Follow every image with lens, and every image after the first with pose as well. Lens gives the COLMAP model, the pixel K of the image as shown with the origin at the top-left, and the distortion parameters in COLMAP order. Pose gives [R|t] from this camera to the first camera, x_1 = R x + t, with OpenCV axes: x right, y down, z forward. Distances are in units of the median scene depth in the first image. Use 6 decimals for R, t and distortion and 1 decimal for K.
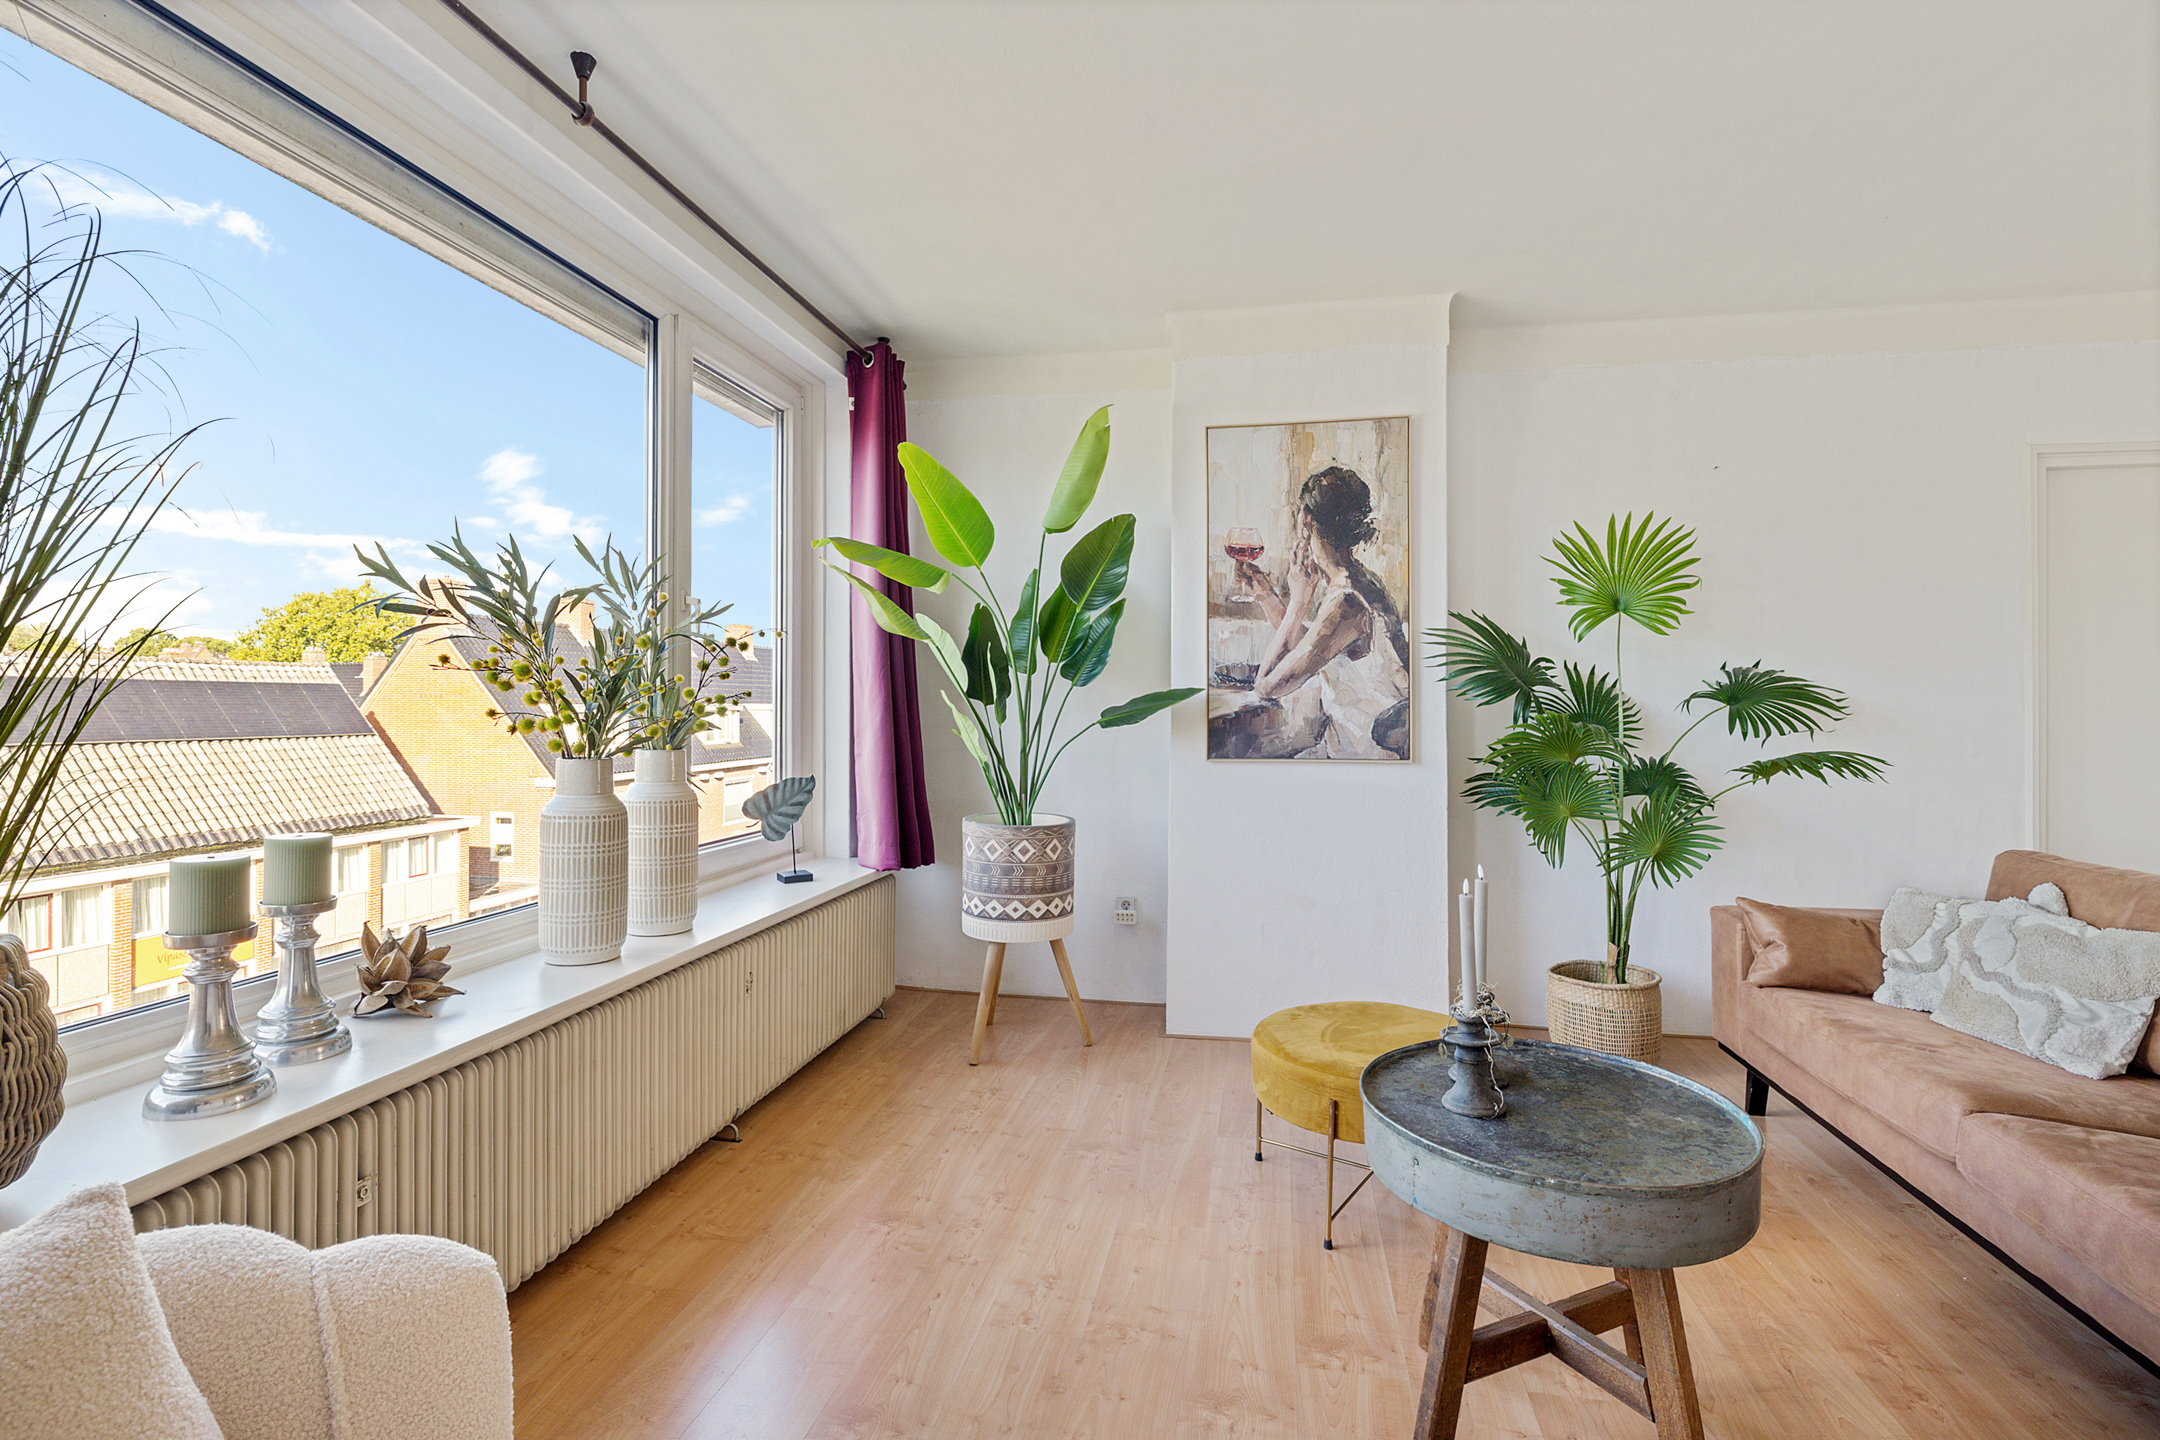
lens RADIAL K [[1011.7, 0, 1083.5], [0, 1011.7, 714.7], [0, 0, 1]] dist [-0.003289, 0.001476]
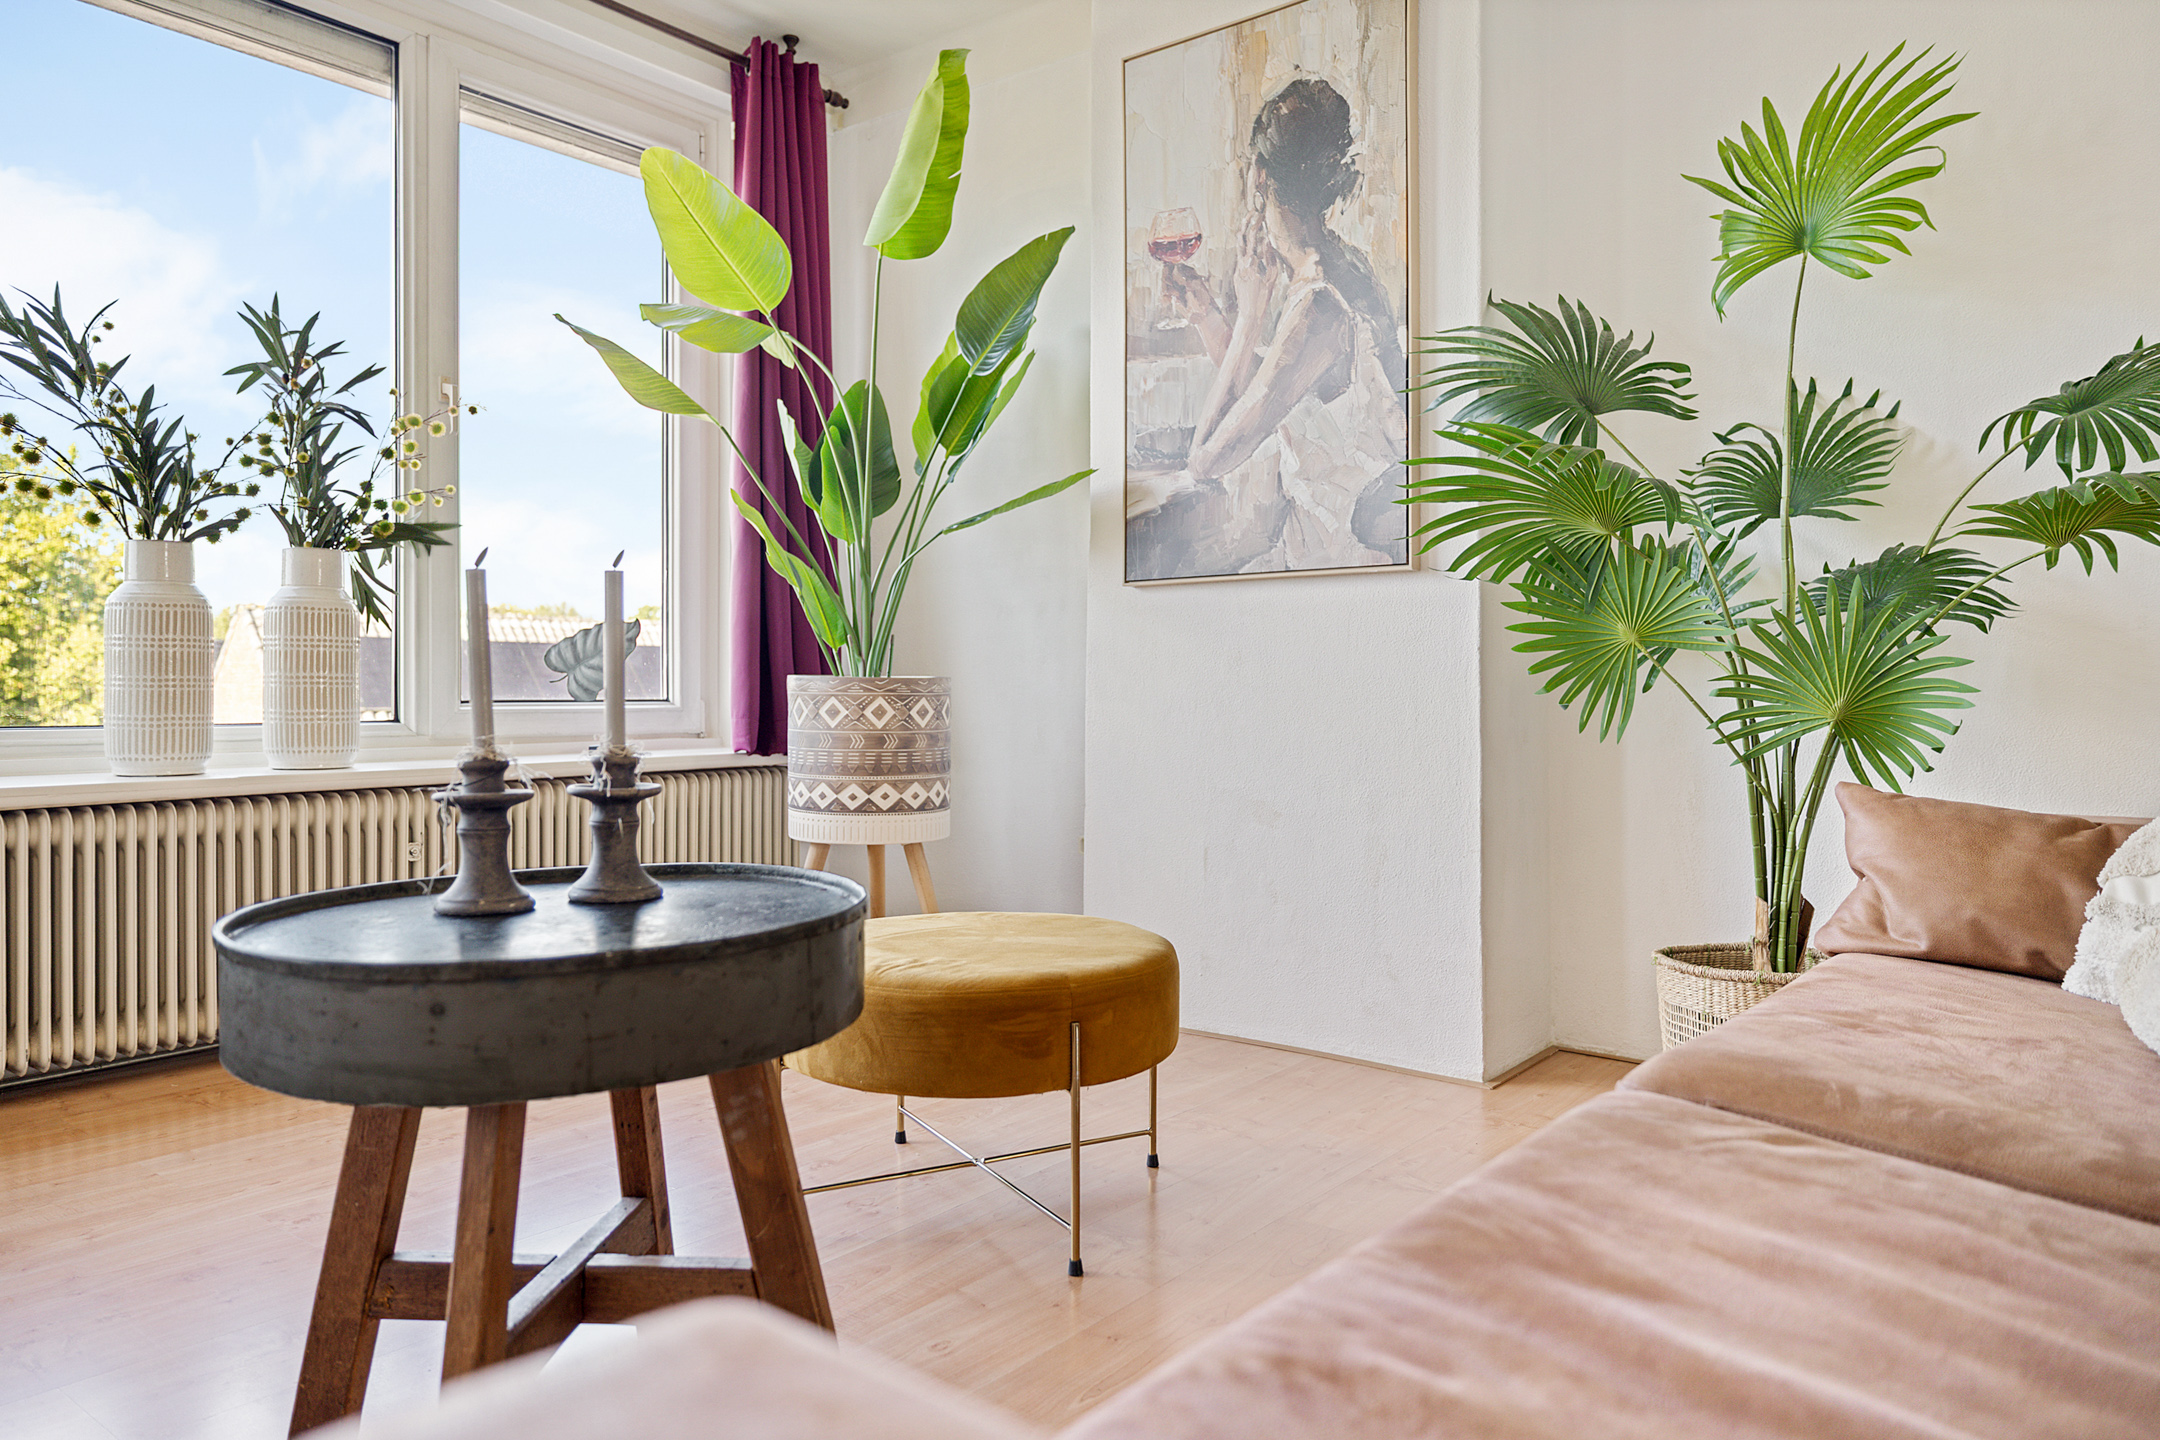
lens RADIAL K [[1458.1, 0, 1081.7], [0, 1458.1, 712.8], [0, 0, 1]] dist [0.002404, 0.000714]
pose [[0.885817, 0.004814, -0.464011, 0.535336], [-0.003981, 0.999988, 0.002775, 0.125577], [0.464018, -0.000611, 0.885825, 0.178836]]
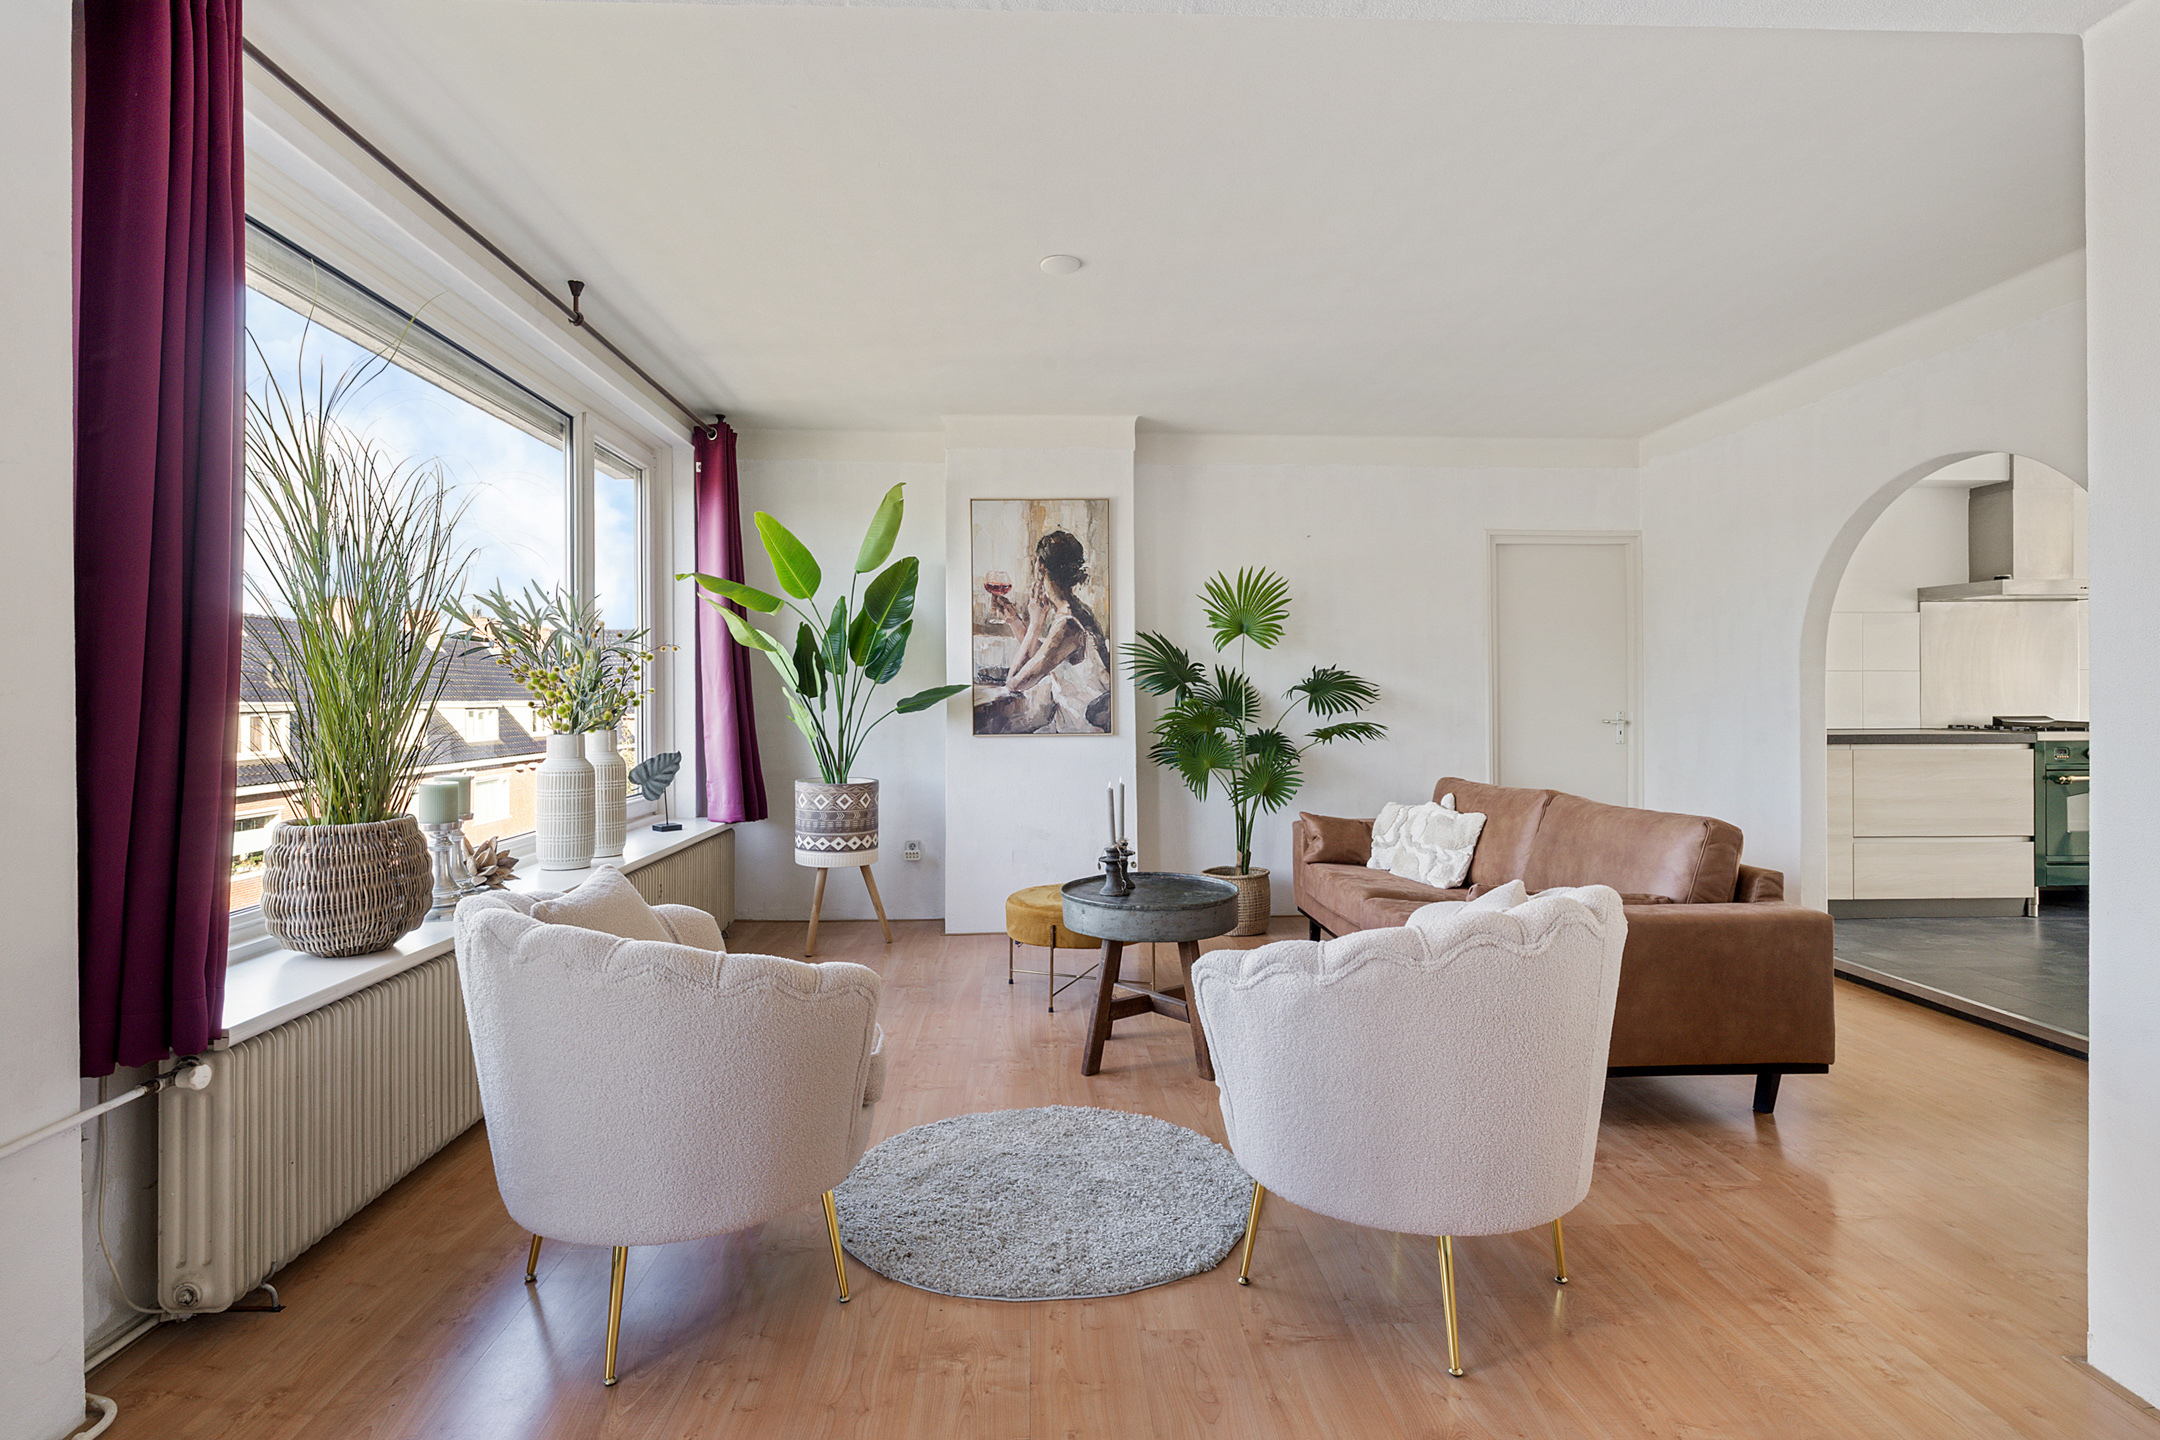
lens RADIAL K [[1078.3, 0, 1071.5], [0, 1078.3, 697.2], [0, 0, 1]] dist [-0.002862, 0.000840]
pose [[0.974385, -0.007278, 0.224769, -0.082909], [0.009766, 0.999903, -0.009959, 0.007813], [-0.224675, 0.011899, 0.974361, -0.502639]]
